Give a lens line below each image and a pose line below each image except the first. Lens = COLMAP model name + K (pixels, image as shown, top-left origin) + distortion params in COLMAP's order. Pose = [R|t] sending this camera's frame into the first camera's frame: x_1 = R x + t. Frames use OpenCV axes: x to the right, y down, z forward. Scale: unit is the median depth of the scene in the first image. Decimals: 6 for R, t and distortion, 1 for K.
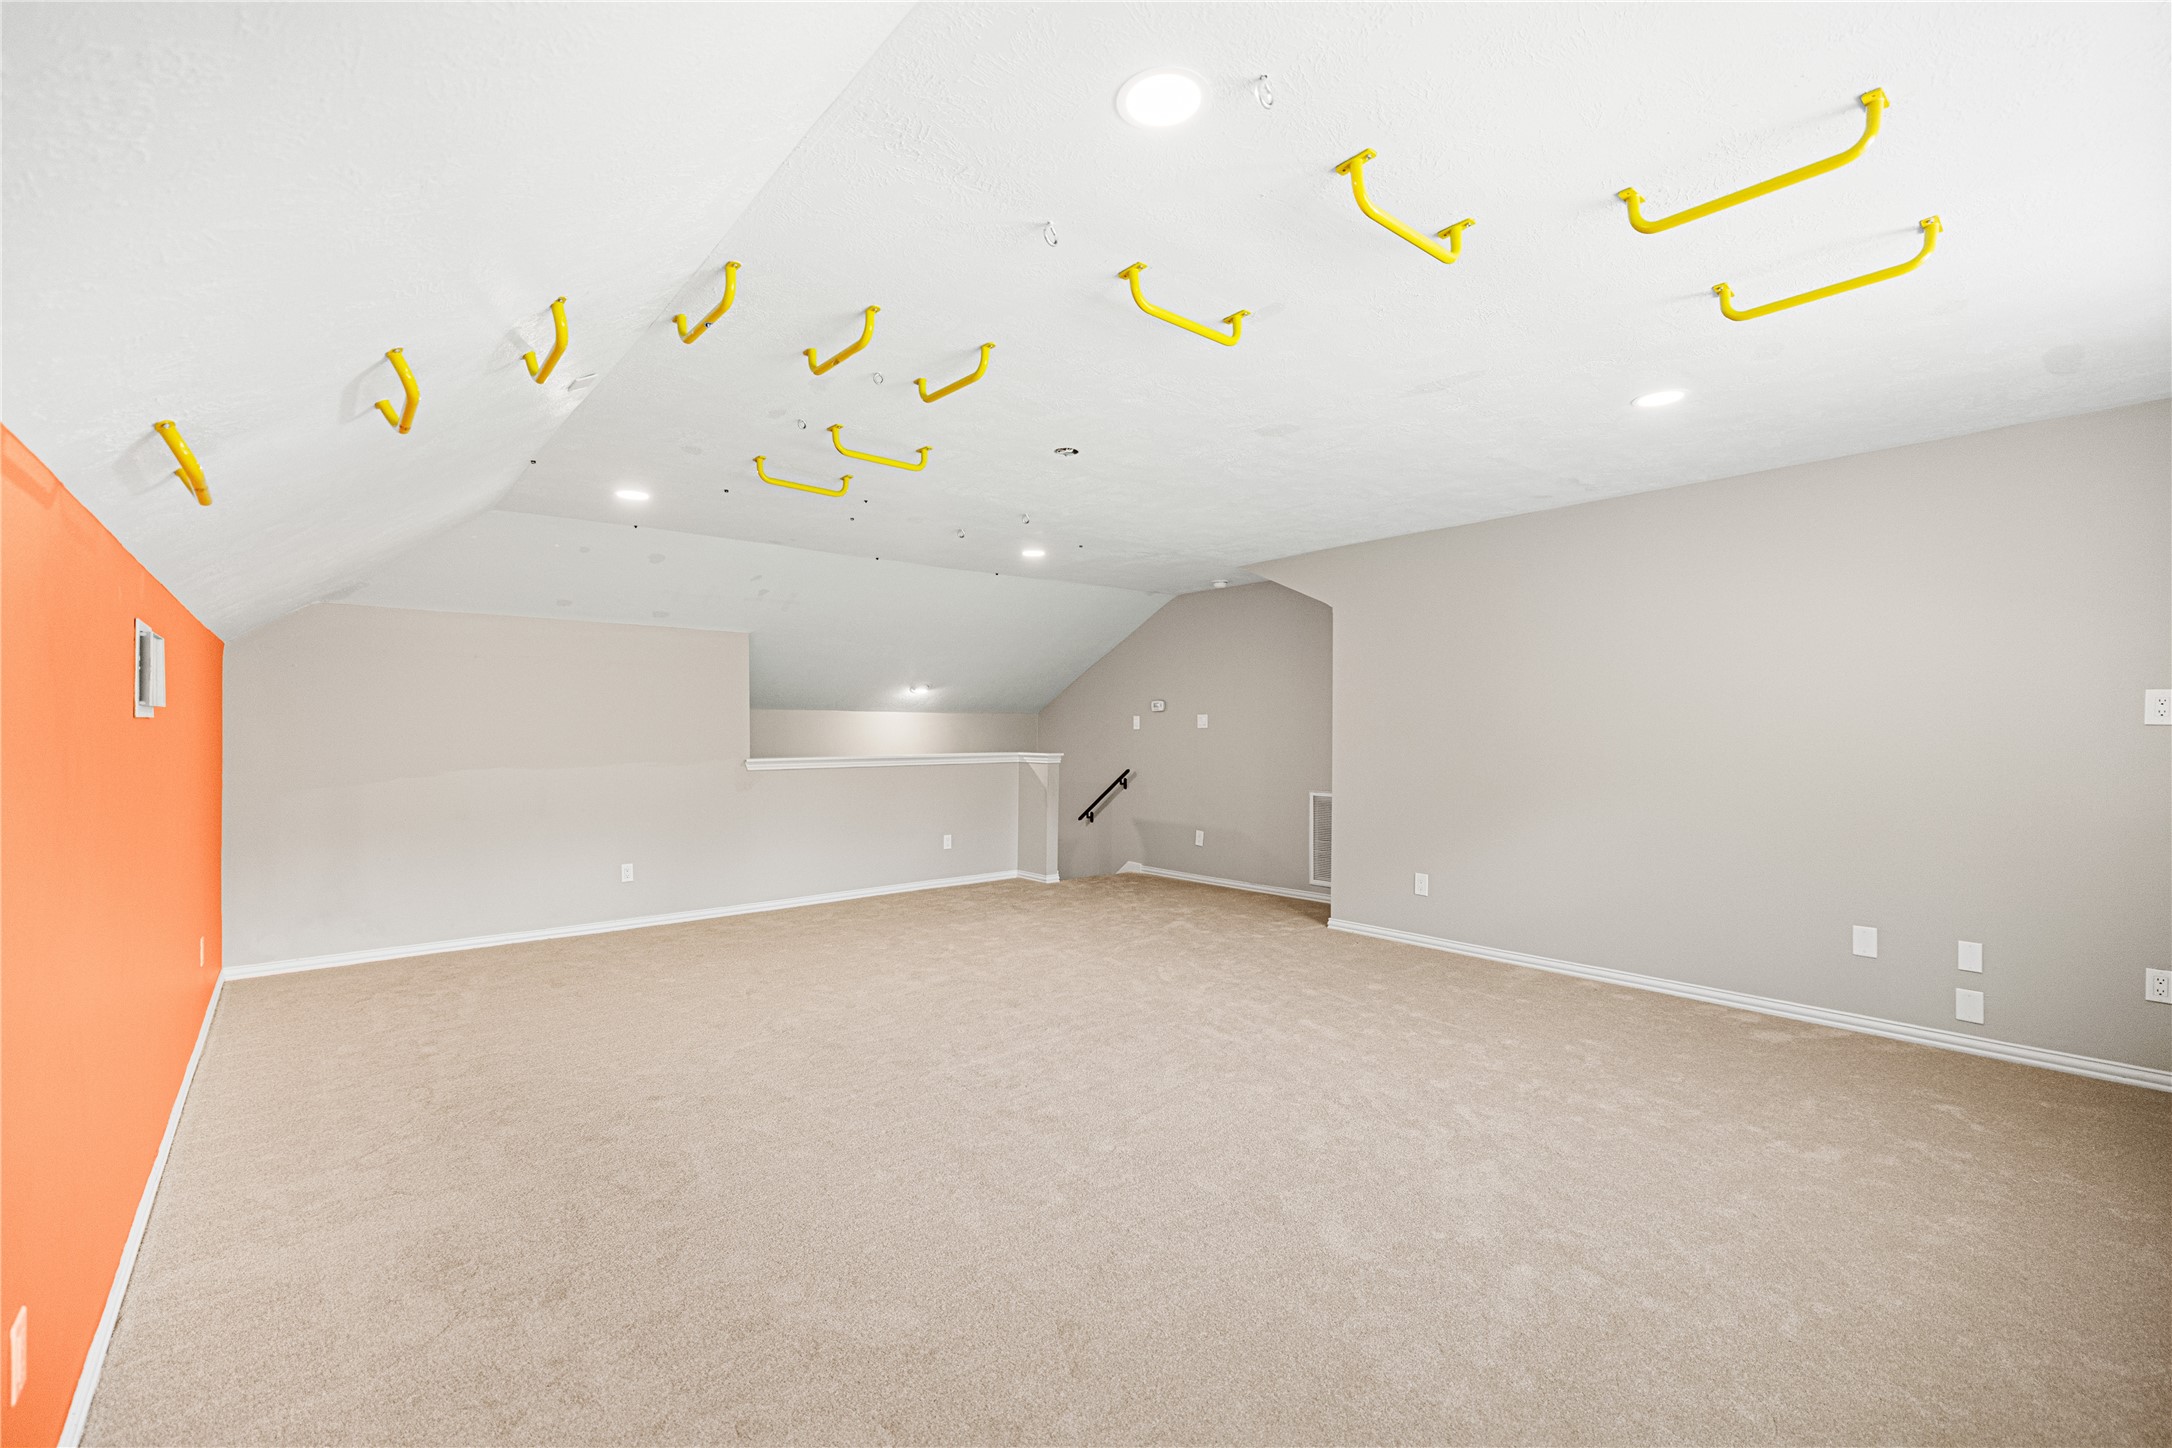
lens RADIAL K [[925.8, 0, 1086.0], [0, 925.8, 724.0], [0, 0, 1]] dist [0.001213, 0.000127]
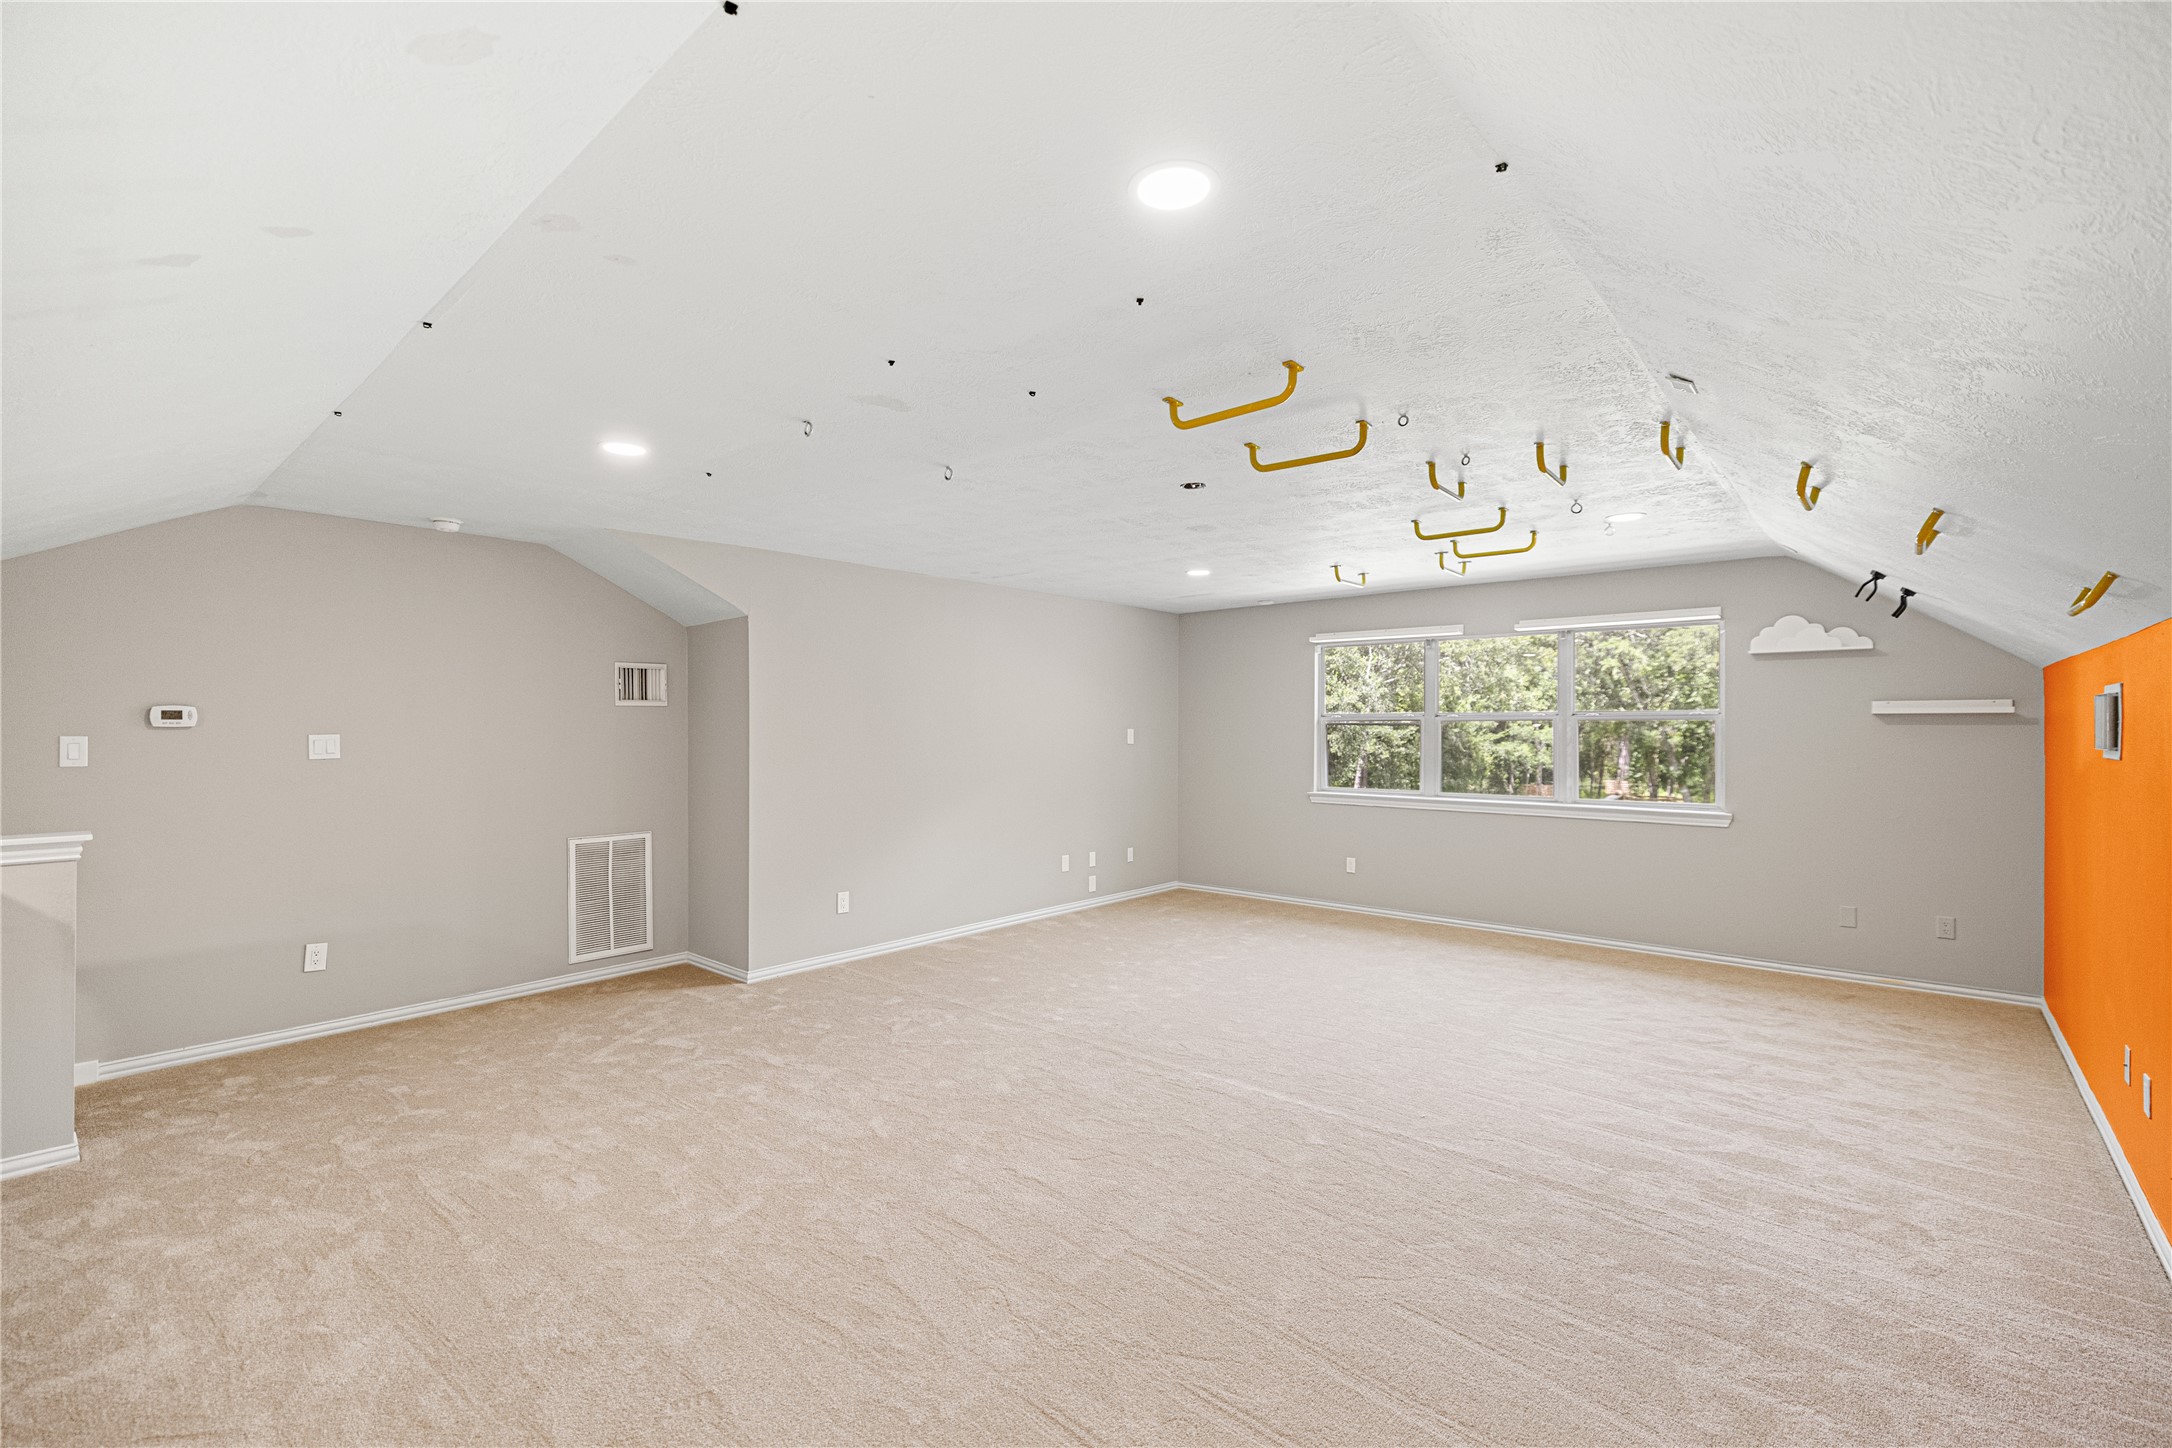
lens RADIAL K [[925.8, 0, 1086.0], [0, 925.8, 724.0], [0, 0, 1]] dist [0.001213, 0.000127]
pose [[-0.140617, 0.009660, 0.990017, -0.698860], [0.000316, 0.999953, -0.009712, -0.015511], [-0.990064, -0.001053, -0.140613, 0.878138]]
